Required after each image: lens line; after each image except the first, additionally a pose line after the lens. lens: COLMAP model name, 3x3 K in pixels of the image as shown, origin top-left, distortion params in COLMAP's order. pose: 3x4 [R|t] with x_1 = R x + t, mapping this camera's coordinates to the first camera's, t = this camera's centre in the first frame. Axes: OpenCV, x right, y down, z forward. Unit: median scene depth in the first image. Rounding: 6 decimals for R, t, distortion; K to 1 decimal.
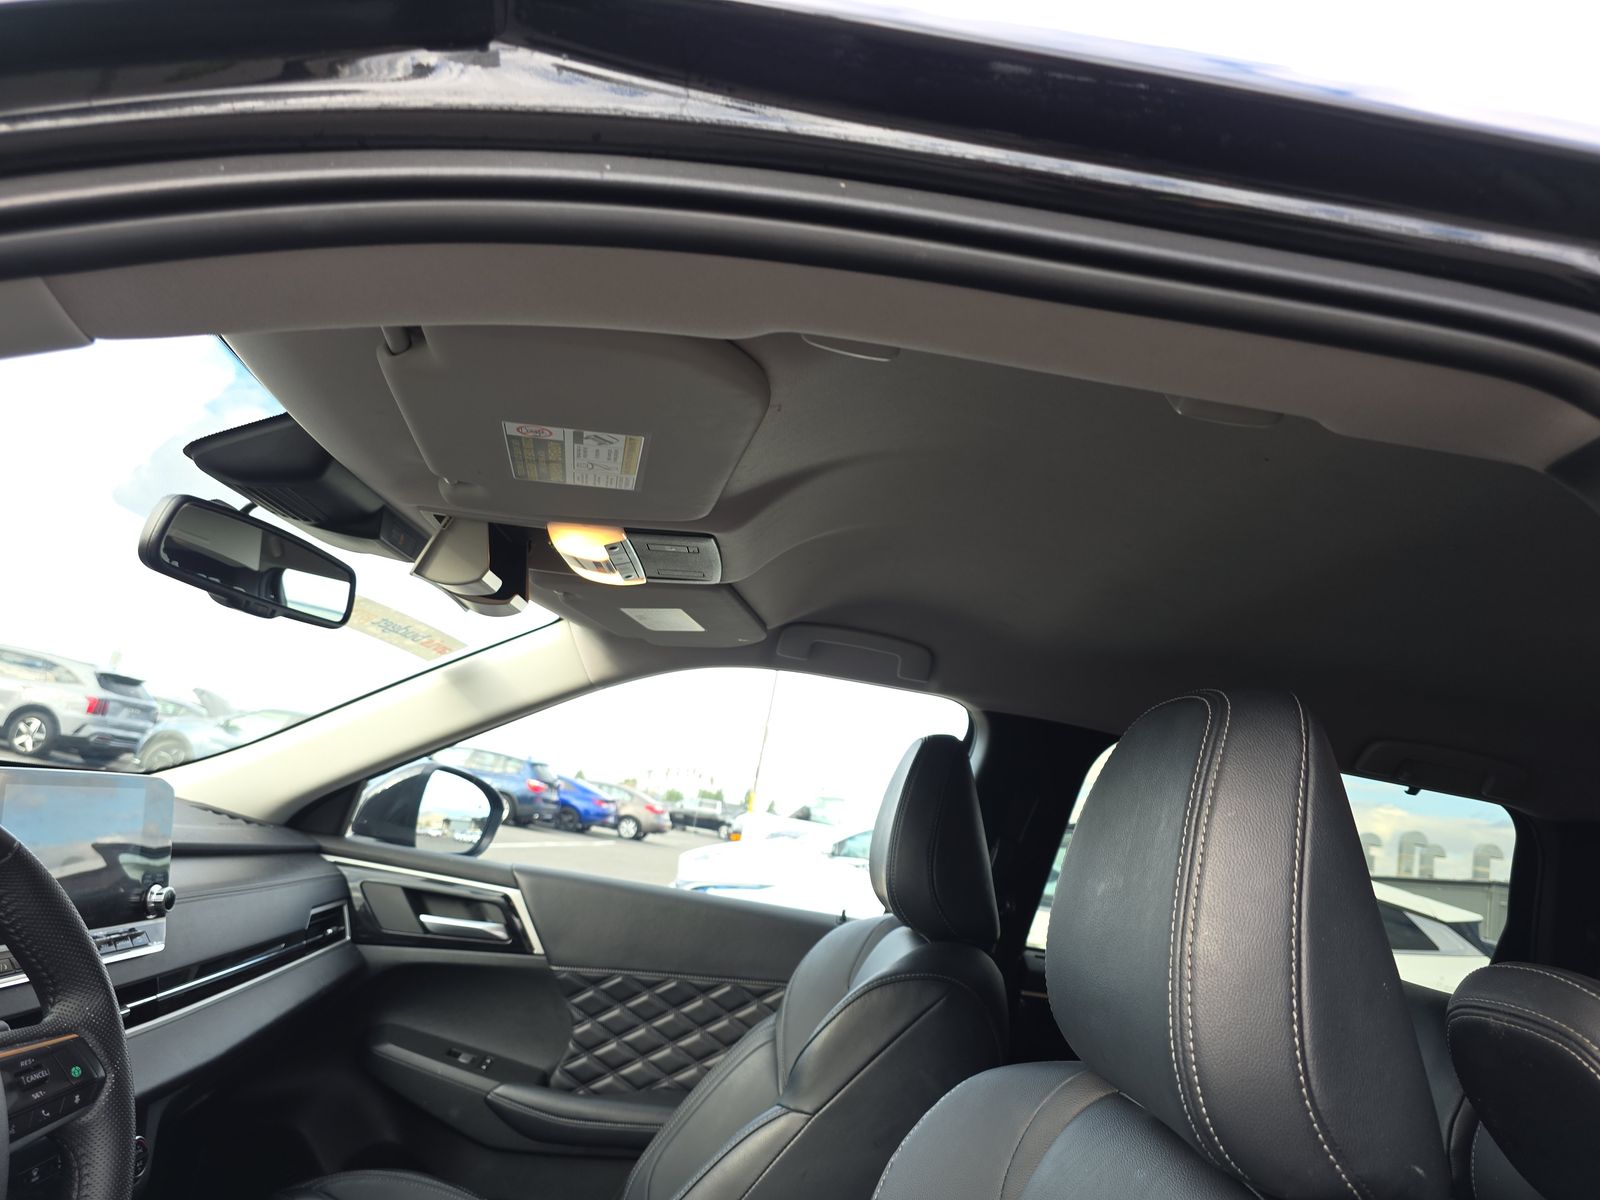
lens RADIAL K [[1121.0, 0, 791.3], [0, 1121.0, 617.2], [0, 0, 1]] dist [0.064282, -0.043422]
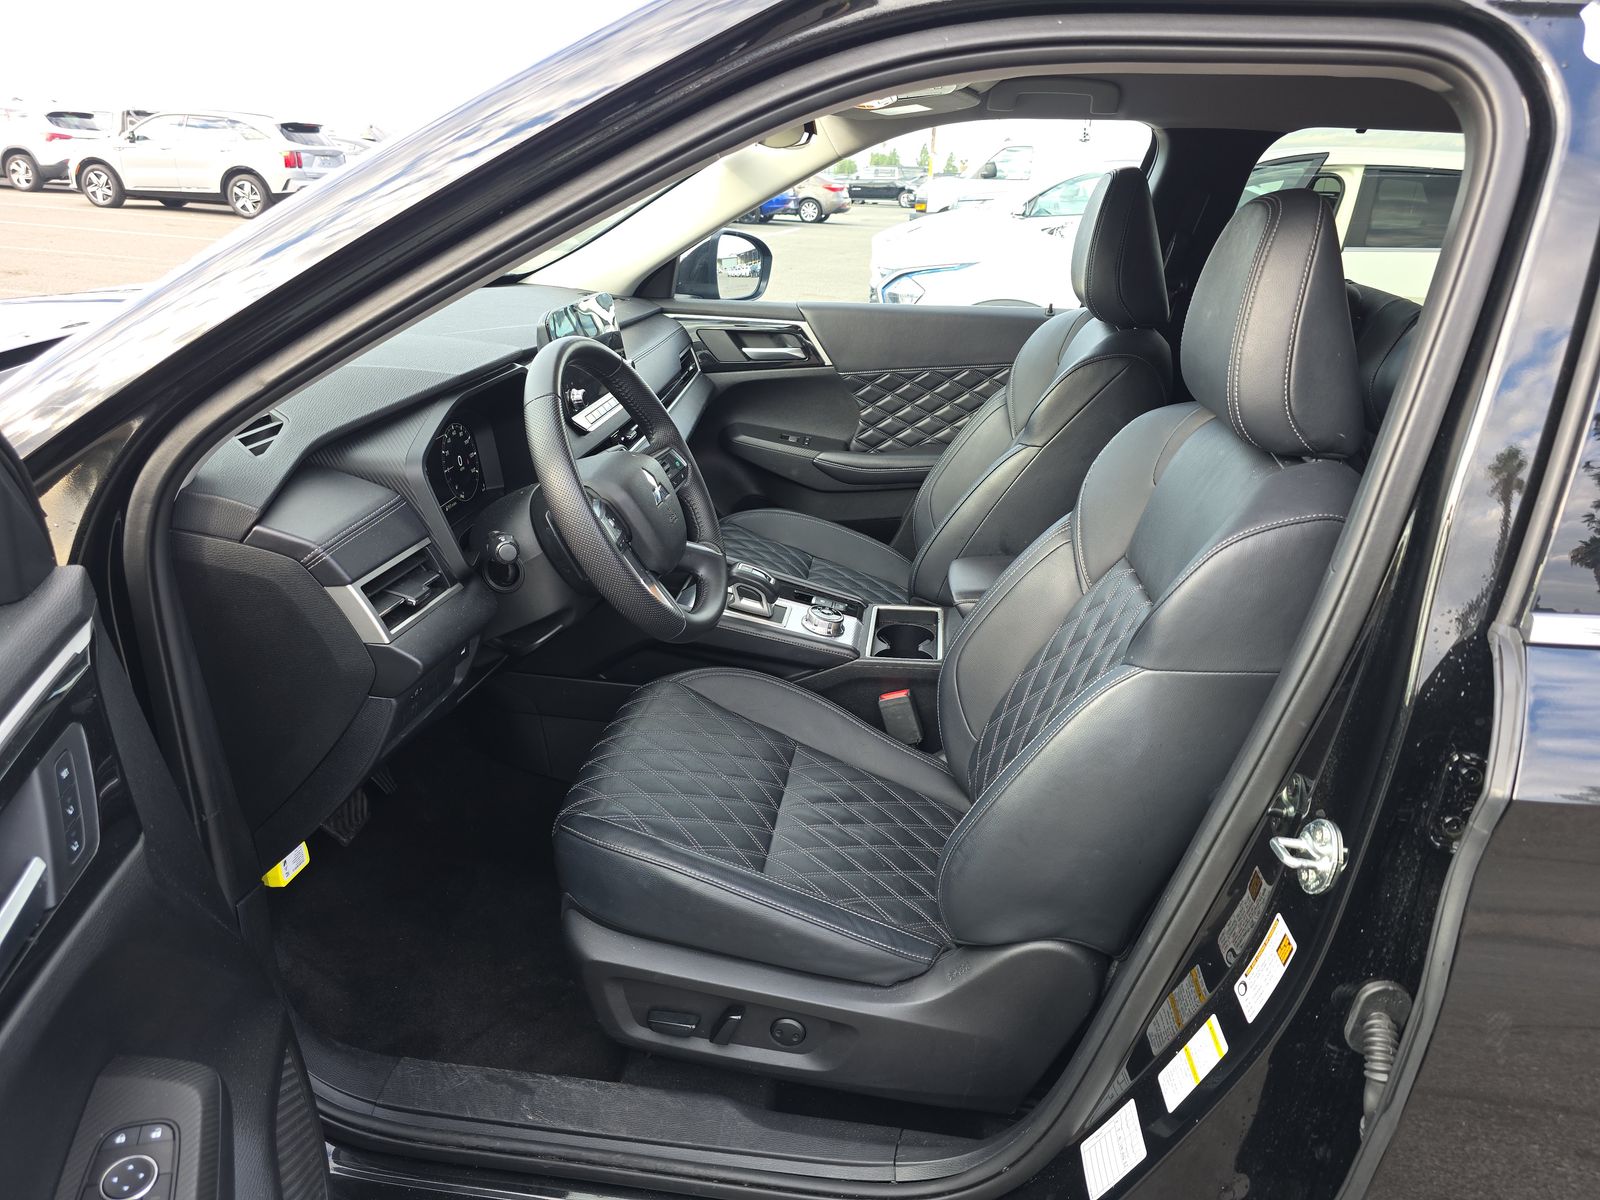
lens RADIAL K [[1121.0, 0, 791.3], [0, 1121.0, 617.2], [0, 0, 1]] dist [0.064282, -0.043422]
pose [[0.979237, -0.080007, -0.186261, -0.034235], [0.165137, 0.847747, 0.504039, -0.147192], [0.117575, -0.524332, 0.843357, -0.343676]]
